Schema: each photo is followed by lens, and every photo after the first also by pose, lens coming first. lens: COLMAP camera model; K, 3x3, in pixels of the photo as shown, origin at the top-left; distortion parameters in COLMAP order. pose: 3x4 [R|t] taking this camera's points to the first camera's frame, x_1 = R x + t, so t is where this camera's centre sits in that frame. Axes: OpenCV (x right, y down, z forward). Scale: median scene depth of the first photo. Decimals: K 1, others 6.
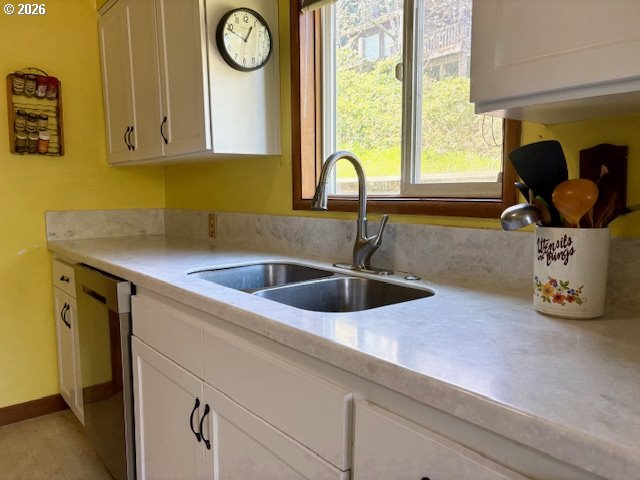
lens RADIAL K [[479.8, 0, 317.3], [0, 479.8, 243.5], [0, 0, 1]] dist [0.033397, -0.028731]
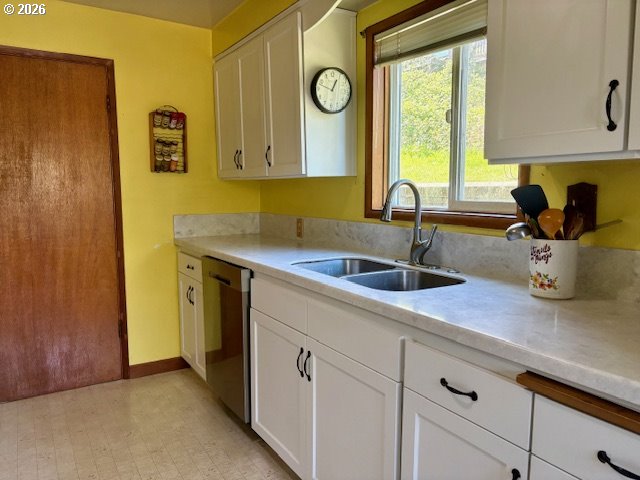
lens RADIAL K [[479.8, 0, 321.4], [0, 479.8, 242.0], [0, 0, 1]] dist [0.033397, -0.028731]
pose [[0.991809, 0.016263, -0.126688, -0.003306], [-0.015538, 0.999857, 0.006705, -0.014227], [0.126779, -0.004682, 0.991920, -0.363465]]
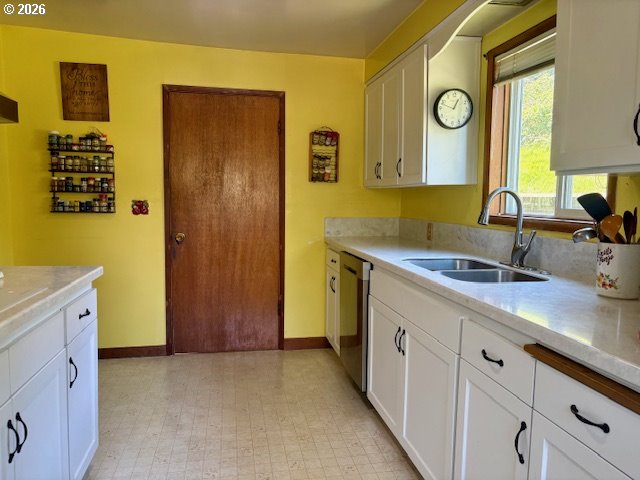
lens RADIAL K [[479.8, 0, 326.1], [0, 479.8, 242.4], [0, 0, 1]] dist [0.033397, -0.028731]
pose [[0.884122, 0.058921, -0.463527, 0.246890], [-0.065442, 0.997854, 0.002019, 0.015606], [0.462651, 0.028549, 0.886081, -0.556898]]
